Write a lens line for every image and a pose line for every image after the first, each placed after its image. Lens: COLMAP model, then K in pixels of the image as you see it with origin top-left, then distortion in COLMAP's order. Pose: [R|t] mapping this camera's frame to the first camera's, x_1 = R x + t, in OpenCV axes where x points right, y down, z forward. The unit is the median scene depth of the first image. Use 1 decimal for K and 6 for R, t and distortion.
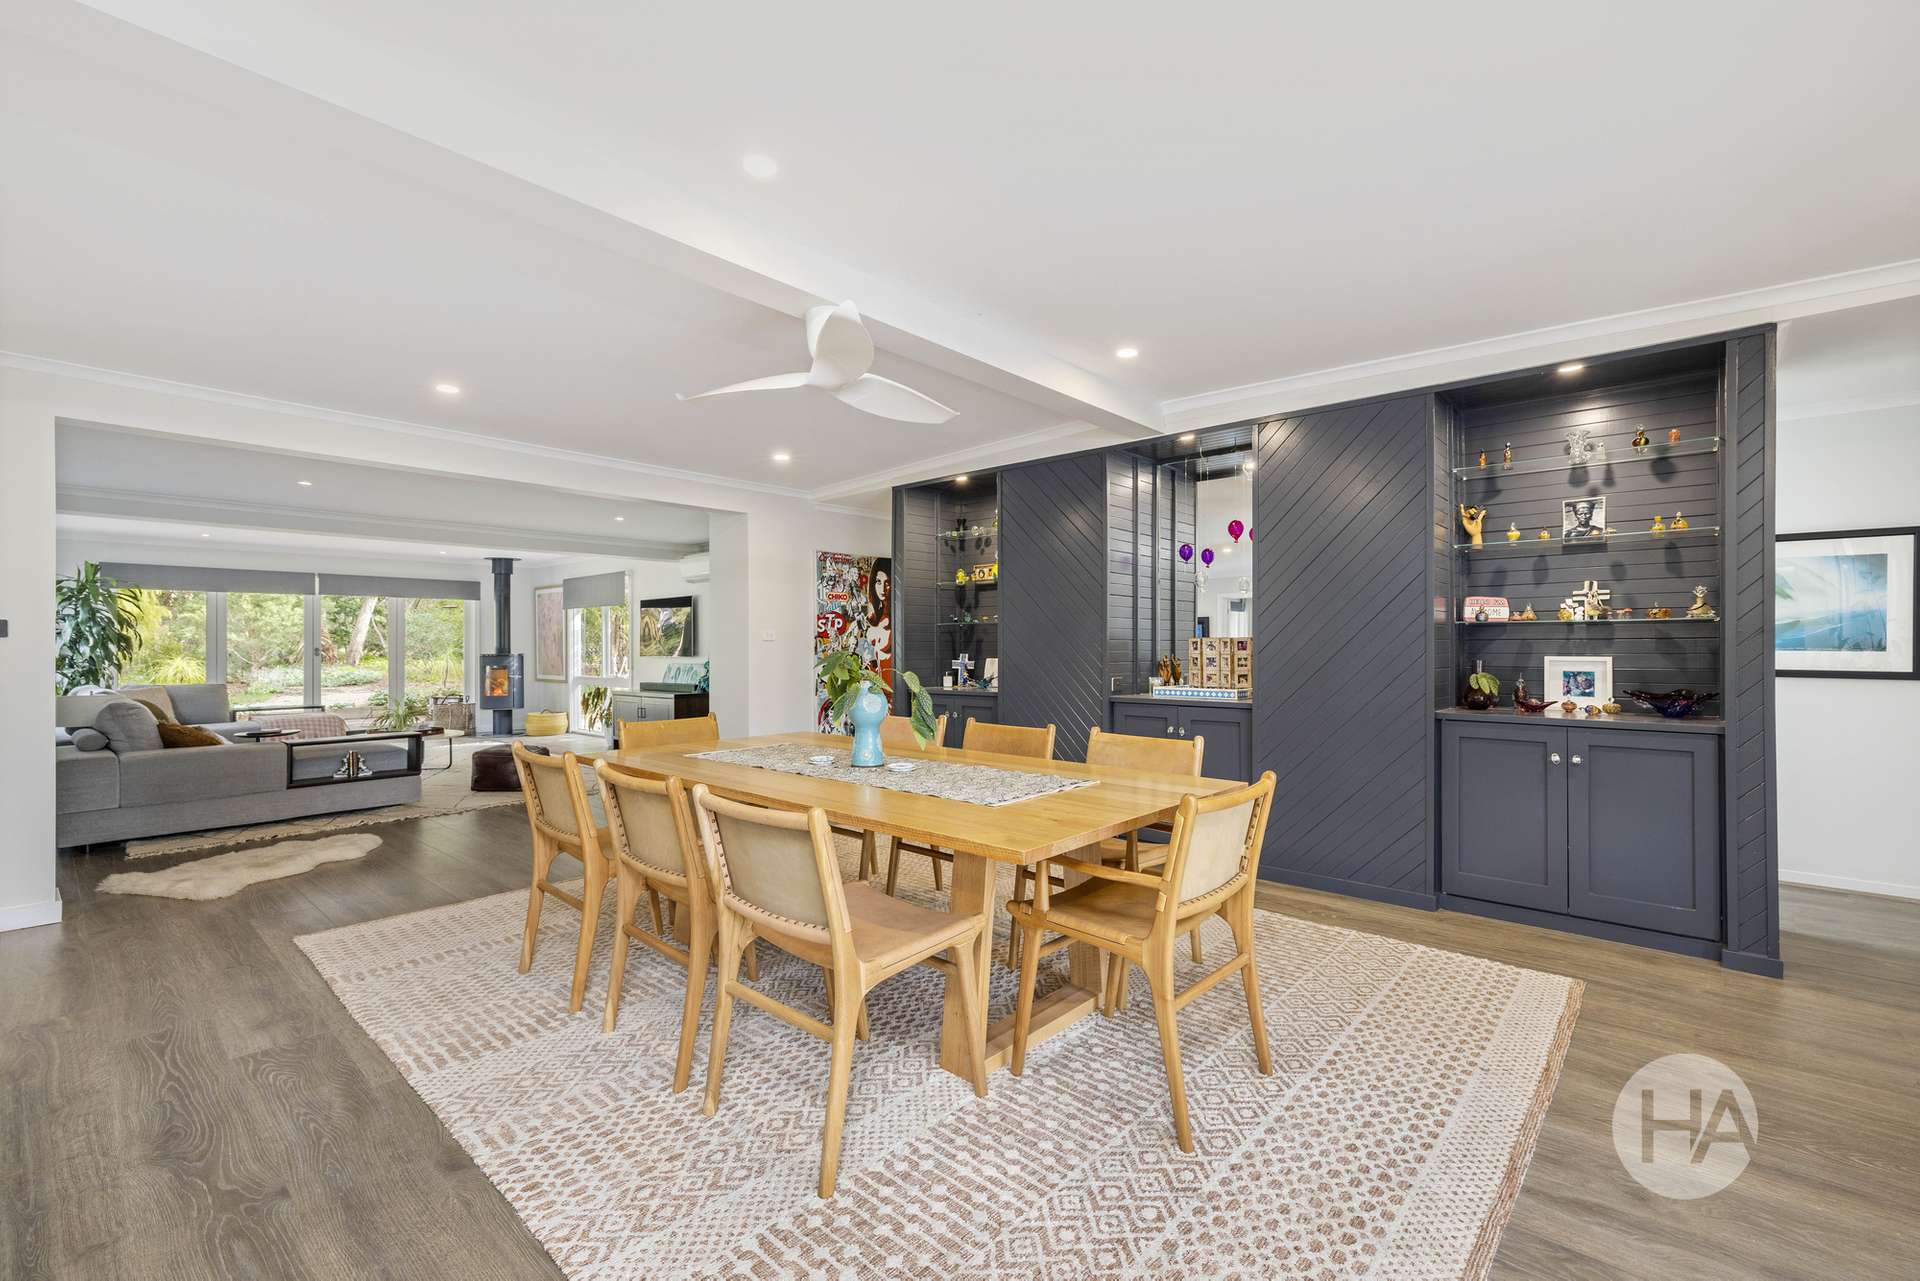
lens RADIAL K [[822.6, 0, 966.4], [0, 822.6, 644.7], [0, 0, 1]] dist [0.000086, -0.000408]
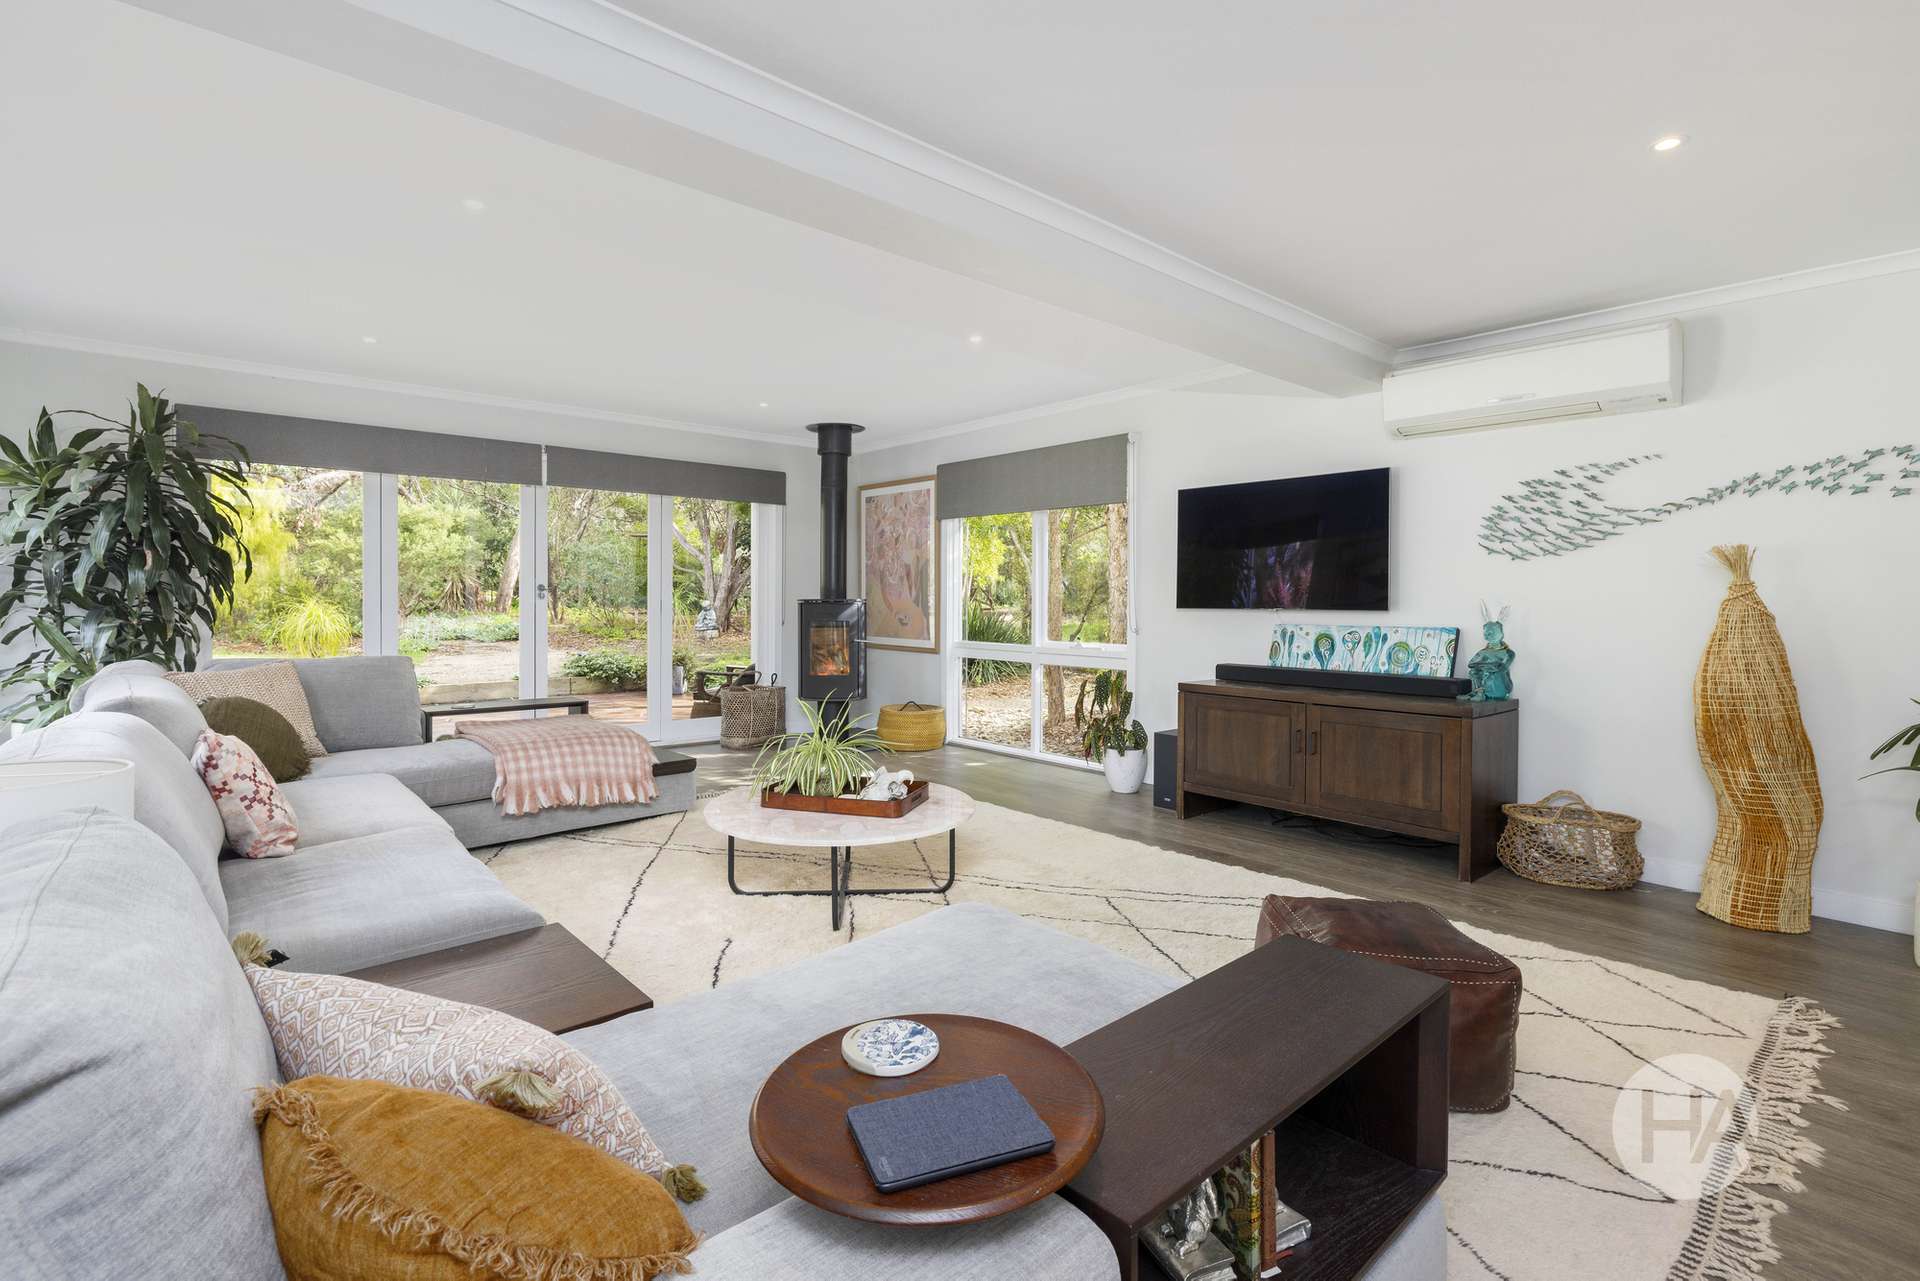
lens RADIAL K [[879.6, 0, 956.6], [0, 879.6, 628.6], [0, 0, 1]] dist [-0.025427, -0.000274]
pose [[0.992898, 0.015258, -0.117986, -0.416462], [-0.011168, 0.999316, 0.035254, 0.009130], [0.118443, -0.033686, 0.992389, 0.426690]]
